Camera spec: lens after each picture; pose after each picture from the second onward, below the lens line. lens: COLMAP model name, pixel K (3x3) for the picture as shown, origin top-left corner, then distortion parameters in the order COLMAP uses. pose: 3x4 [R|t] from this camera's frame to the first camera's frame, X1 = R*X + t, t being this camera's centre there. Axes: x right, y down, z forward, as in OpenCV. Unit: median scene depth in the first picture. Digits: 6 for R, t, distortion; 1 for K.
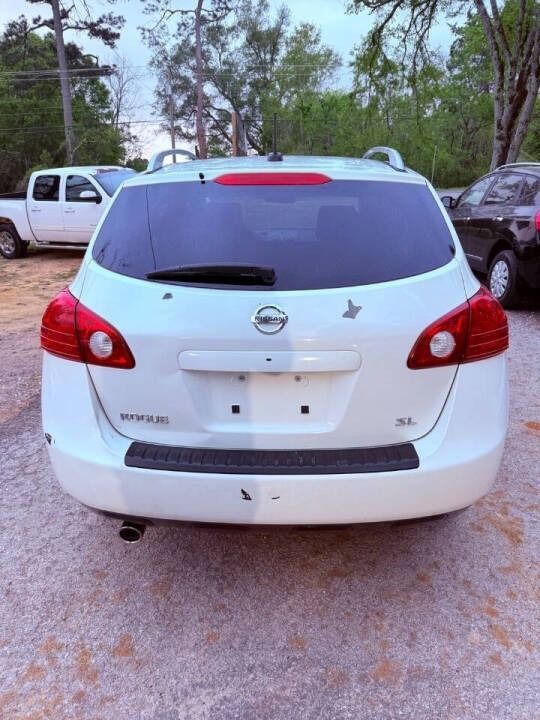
lens RADIAL K [[517.2, 0, 270.0], [0, 517.2, 360.0], [0, 0, 1]] dist [-0.002581, -0.005539]
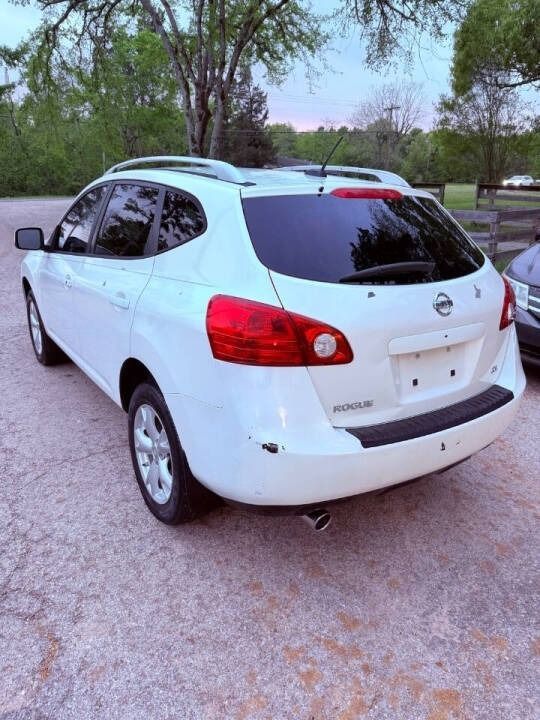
lens RADIAL K [[517.2, 0, 270.0], [0, 517.2, 360.0], [0, 0, 1]] dist [-0.002581, -0.005539]
pose [[0.808247, -0.154672, 0.568166, -0.101636], [0.159580, 0.986313, 0.041493, -0.006176], [-0.566807, 0.057132, 0.821867, 0.018190]]
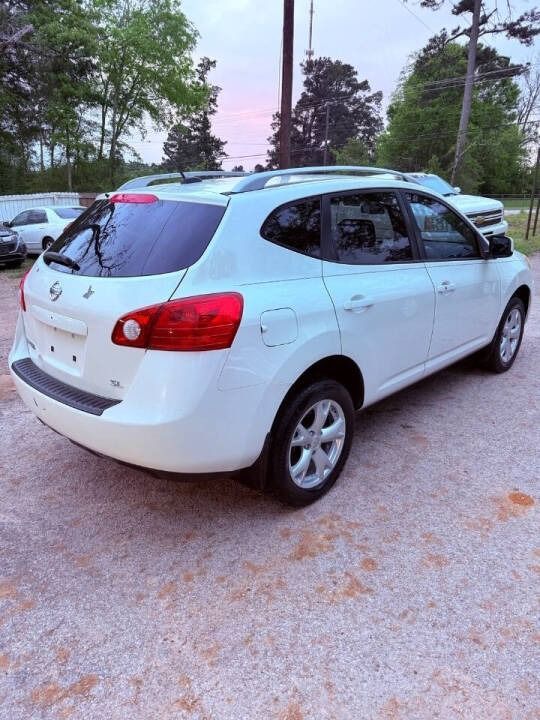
lens RADIAL K [[511.6, 0, 270.0], [0, 511.6, 360.0], [0, 0, 1]] dist [-0.001884, -0.008334]
pose [[0.747442, 0.211550, -0.629743, 0.135187], [-0.211687, 0.974373, 0.076070, -0.012111], [0.629697, 0.076450, 0.773070, 0.023060]]
